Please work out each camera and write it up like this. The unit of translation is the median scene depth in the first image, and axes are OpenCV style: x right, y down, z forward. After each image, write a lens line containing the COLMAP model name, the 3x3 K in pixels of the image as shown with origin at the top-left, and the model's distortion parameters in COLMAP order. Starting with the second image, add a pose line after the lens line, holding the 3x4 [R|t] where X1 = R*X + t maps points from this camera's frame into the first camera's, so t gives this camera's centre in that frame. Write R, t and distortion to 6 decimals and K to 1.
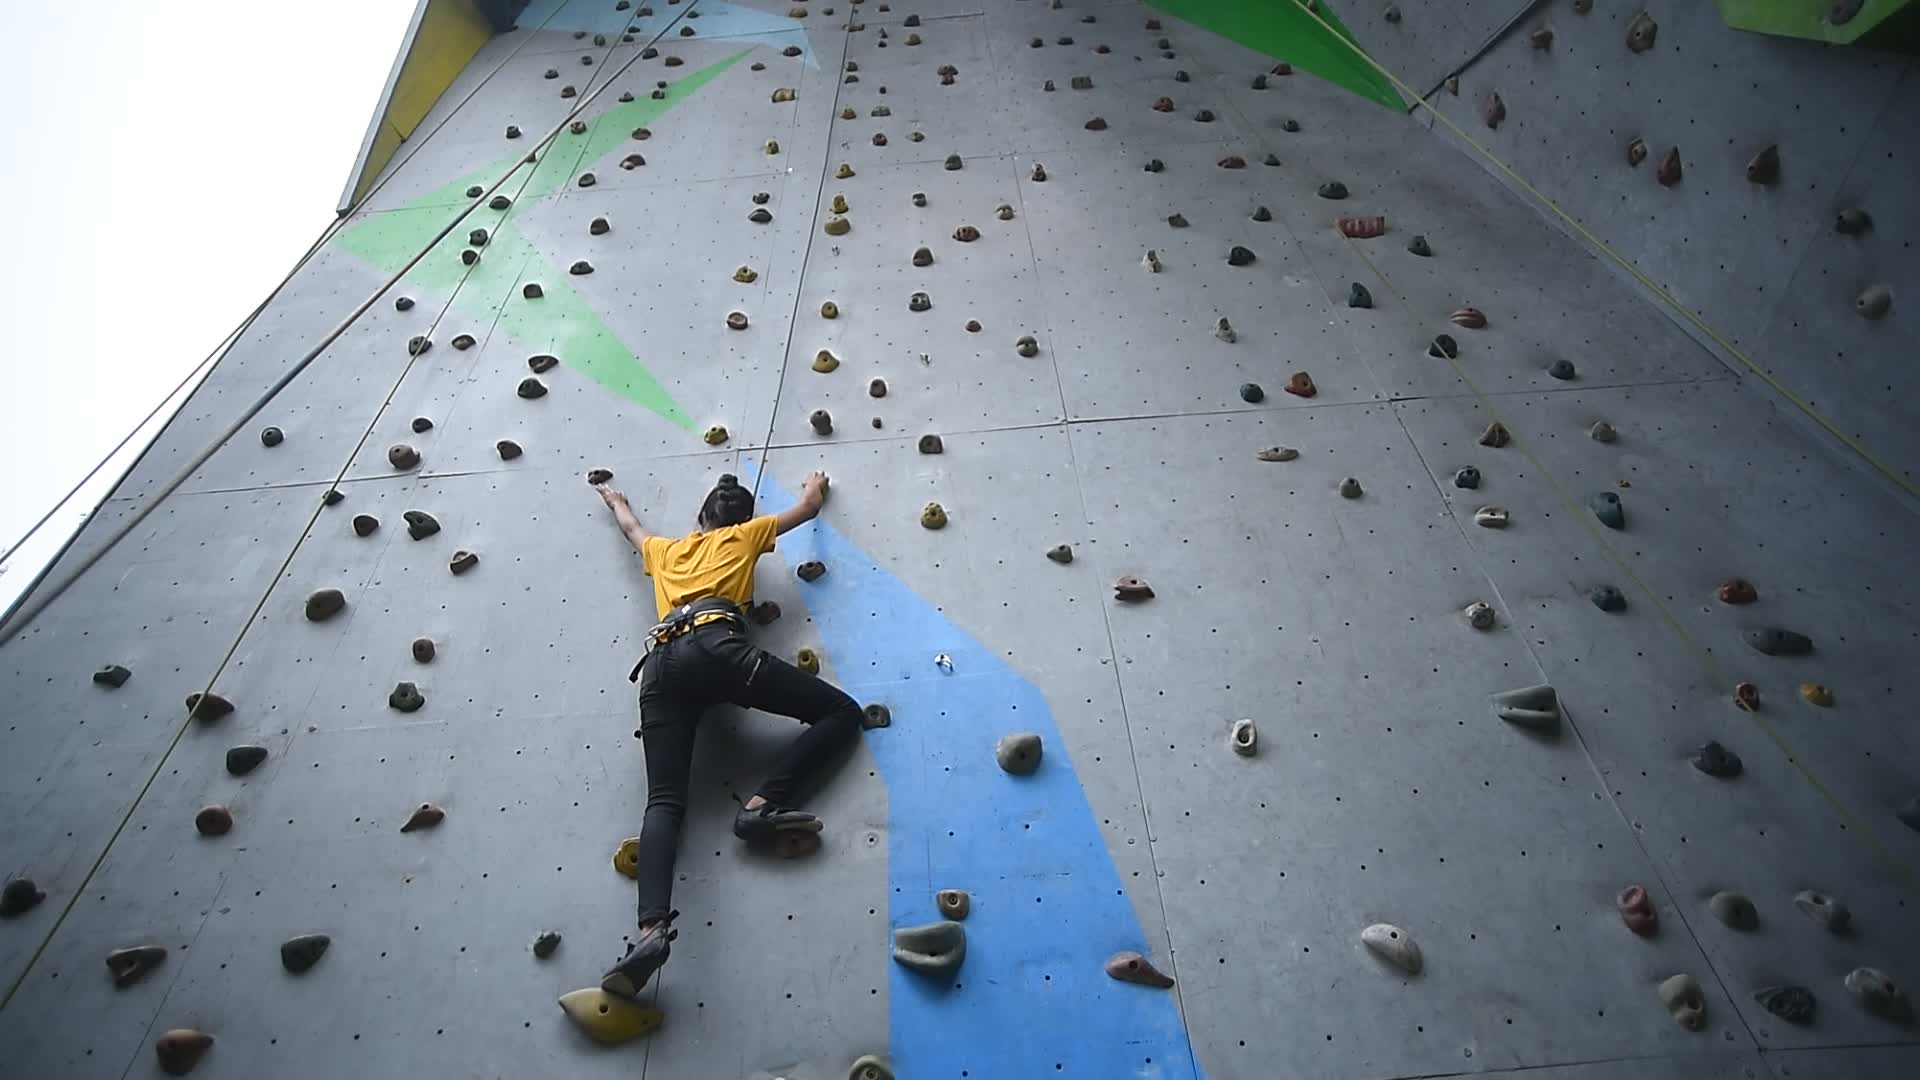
lens RADIAL K [[999.5, 0, 960.0], [0, 999.5, 540.0], [0, 0, 1]] dist [-0.018729, 0.000582]
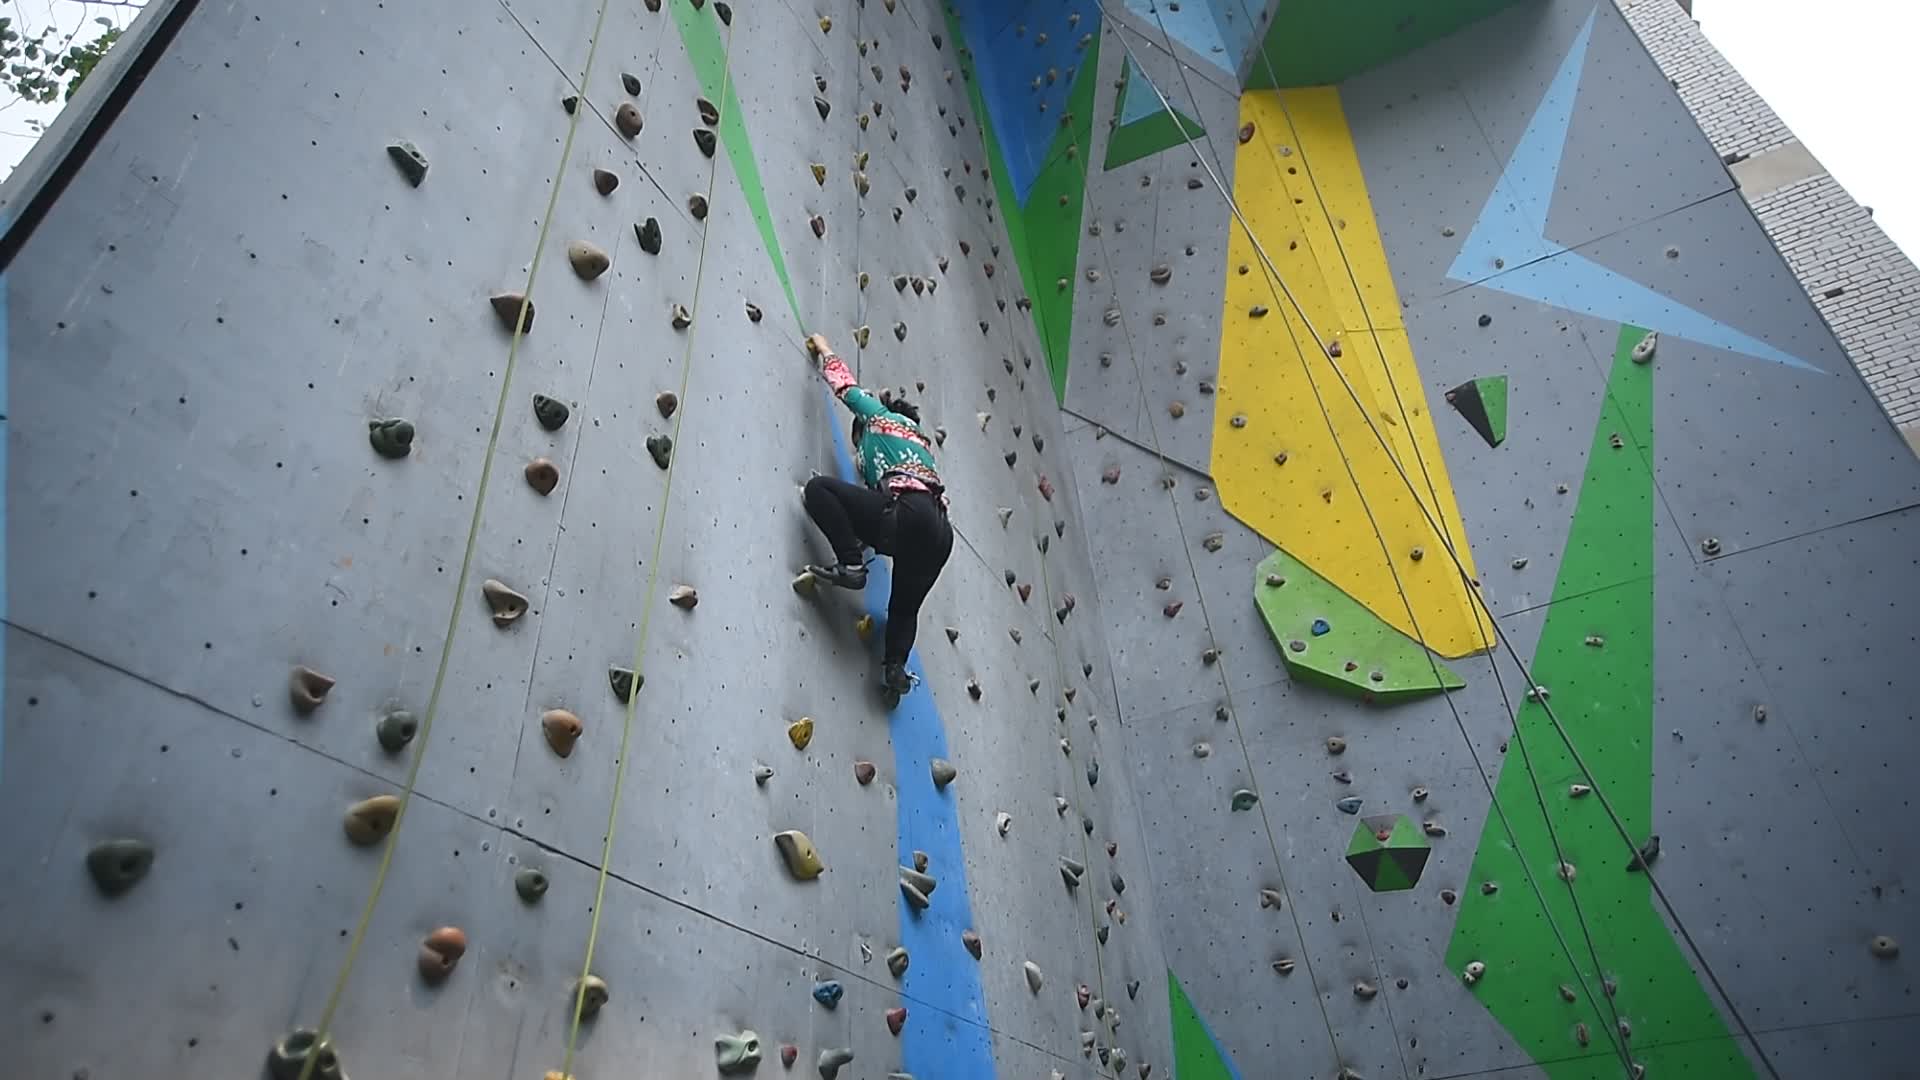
lens RADIAL K [[999.5, 0, 960.0], [0, 999.5, 540.0], [0, 0, 1]] dist [-0.018729, 0.000582]
pose [[0.422231, 0.589448, 0.688674, -0.802601], [-0.656630, 0.722640, -0.215936, 0.182155], [-0.624946, -0.361029, 0.692171, 0.055186]]
